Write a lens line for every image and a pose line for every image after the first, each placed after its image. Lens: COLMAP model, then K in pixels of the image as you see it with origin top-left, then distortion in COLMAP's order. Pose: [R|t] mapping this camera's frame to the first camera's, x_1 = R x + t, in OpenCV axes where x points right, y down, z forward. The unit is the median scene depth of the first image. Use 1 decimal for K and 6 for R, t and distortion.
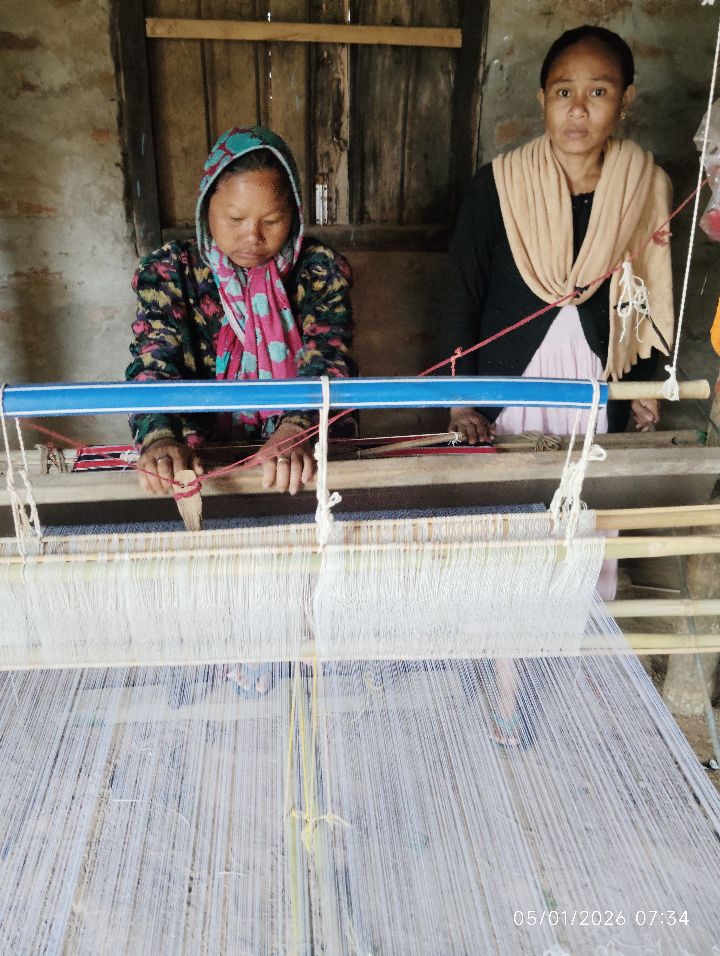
lens RADIAL K [[825.4, 0, 359.1], [0, 825.4, 478.5], [0, 0, 1]] dist [0.028976, -0.059106]
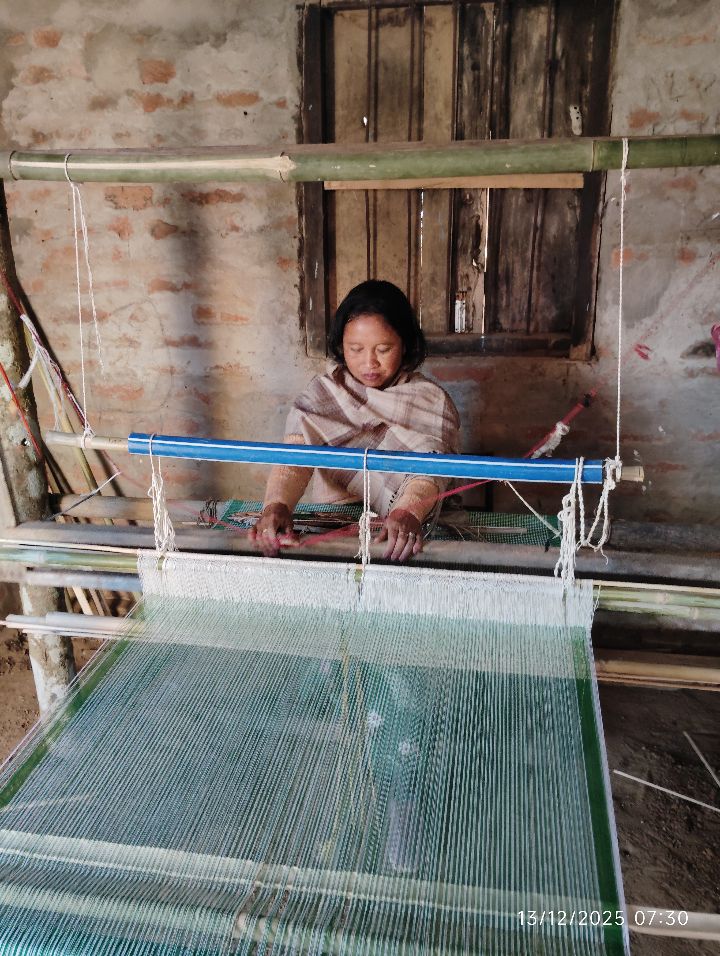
lens RADIAL K [[825.4, 0, 364.0], [0, 825.4, 477.1], [0, 0, 1]] dist [0.028976, -0.059106]
pose [[0.957827, 0.067017, -0.279421, 0.178604], [-0.096762, 0.990855, -0.094041, 0.022362], [0.270563, 0.117112, 0.955552, -0.148545]]
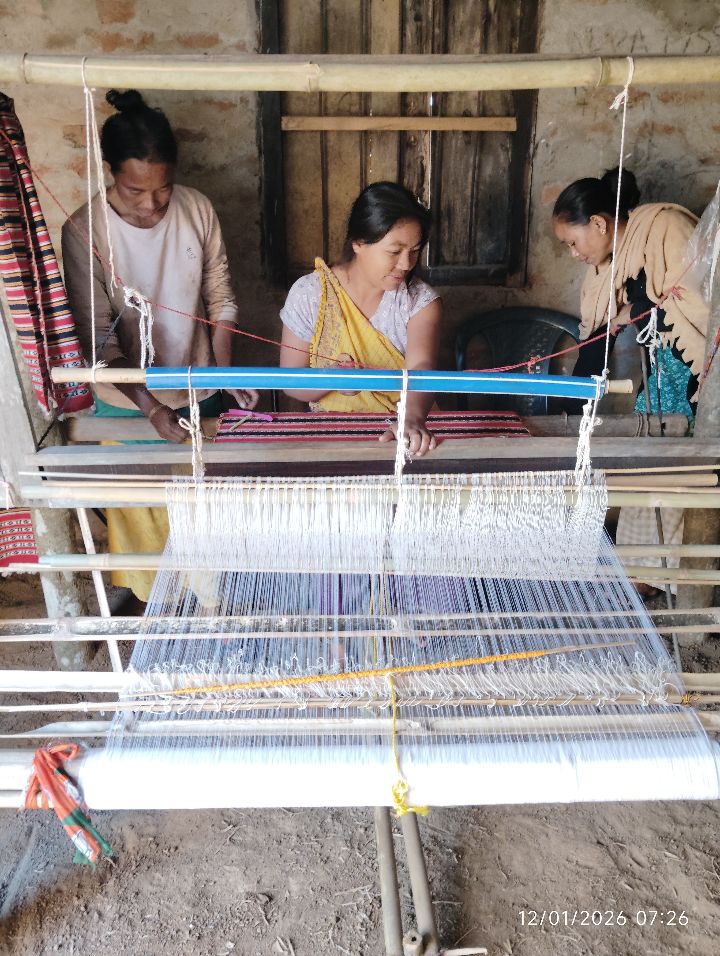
lens RADIAL K [[825.4, 0, 361.9], [0, 825.4, 476.1], [0, 0, 1]] dist [0.028976, -0.059106]
pose [[0.994464, 0.016369, -0.103791, 0.025228], [-0.024170, 0.996938, -0.074360, 0.126255], [0.102256, 0.076457, 0.991816, -0.280468]]
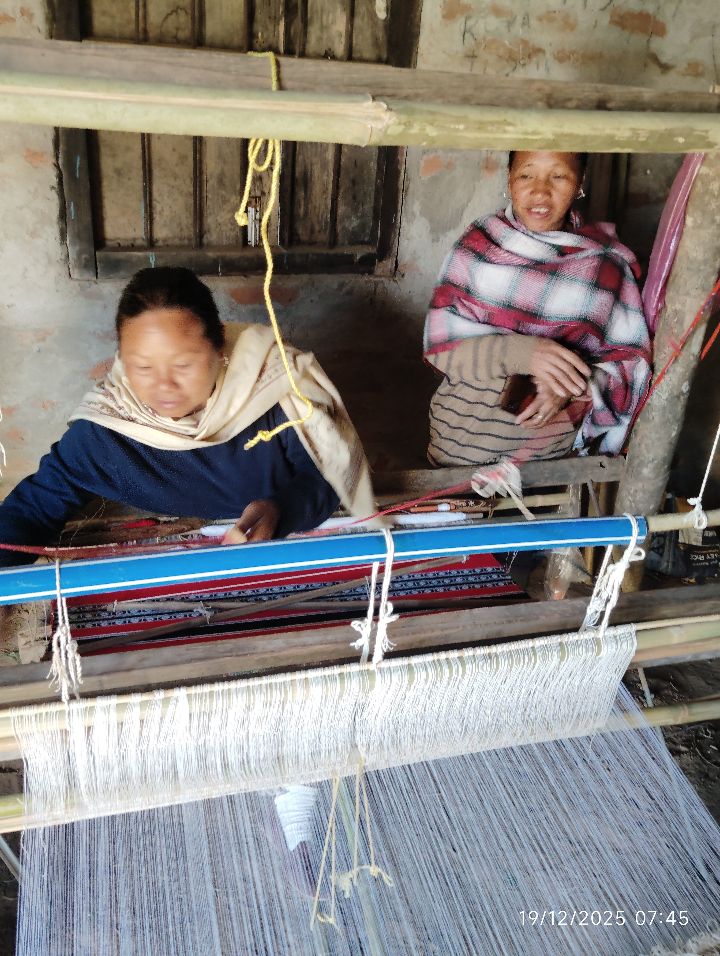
lens RADIAL K [[825.4, 0, 361.2], [0, 825.4, 471.0], [0, 0, 1]] dist [0.028976, -0.059106]
pose [[0.981554, -0.029242, 0.188933, -0.123703], [0.019657, 0.998432, 0.052408, -0.086208], [-0.190170, -0.047728, 0.980590, -0.040301]]
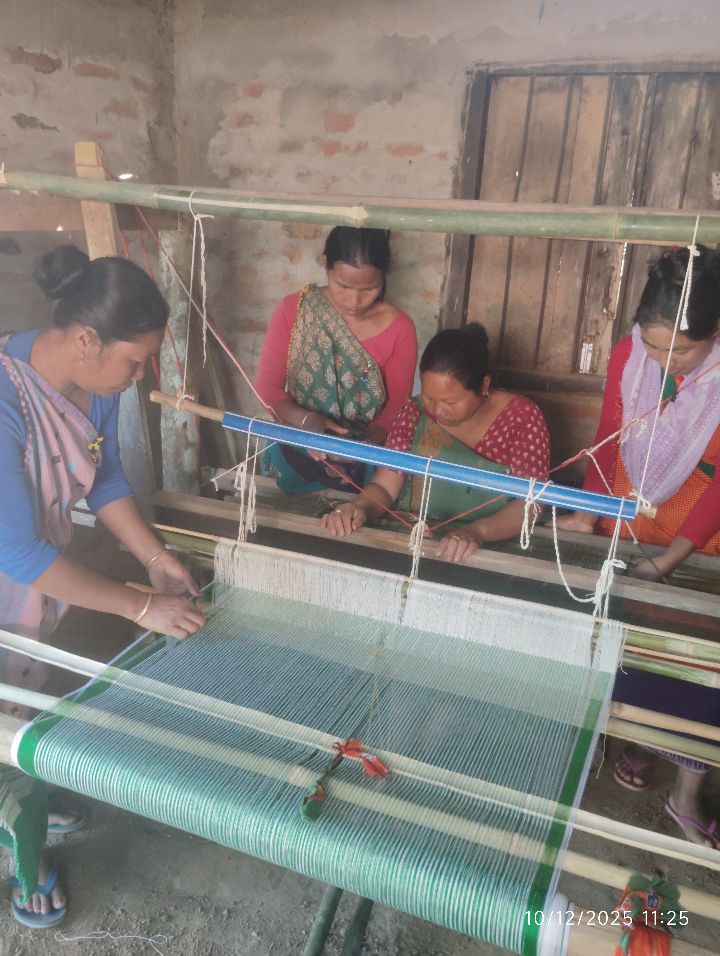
lens RADIAL K [[825.4, 0, 362.5], [0, 825.4, 474.1], [0, 0, 1]] dist [0.028976, -0.059106]
pose [[0.876083, 0.167730, -0.452045, 0.271243], [-0.243441, 0.963142, -0.114429, 0.069473], [0.416190, 0.210296, 0.884625, -0.233445]]
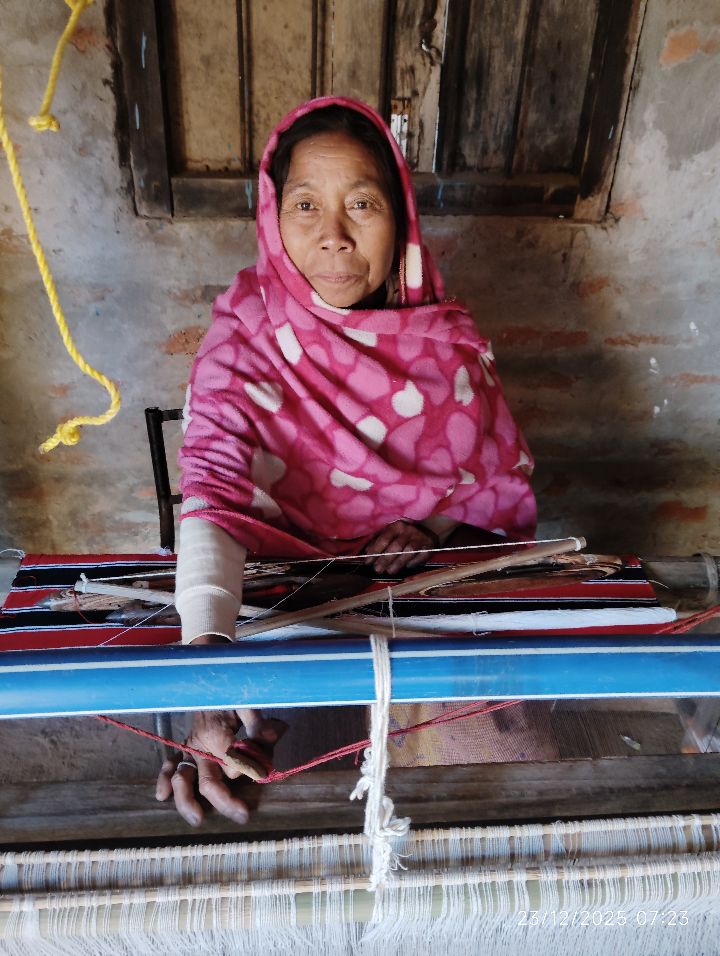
lens RADIAL K [[825.4, 0, 356.4], [0, 825.4, 477.0], [0, 0, 1]] dist [0.028976, -0.059106]
pose [[0.997911, 0.050865, -0.039829, -0.040821], [-0.045168, 0.990117, 0.132773, -0.151398], [0.046189, -0.130697, 0.990346, 0.282550]]
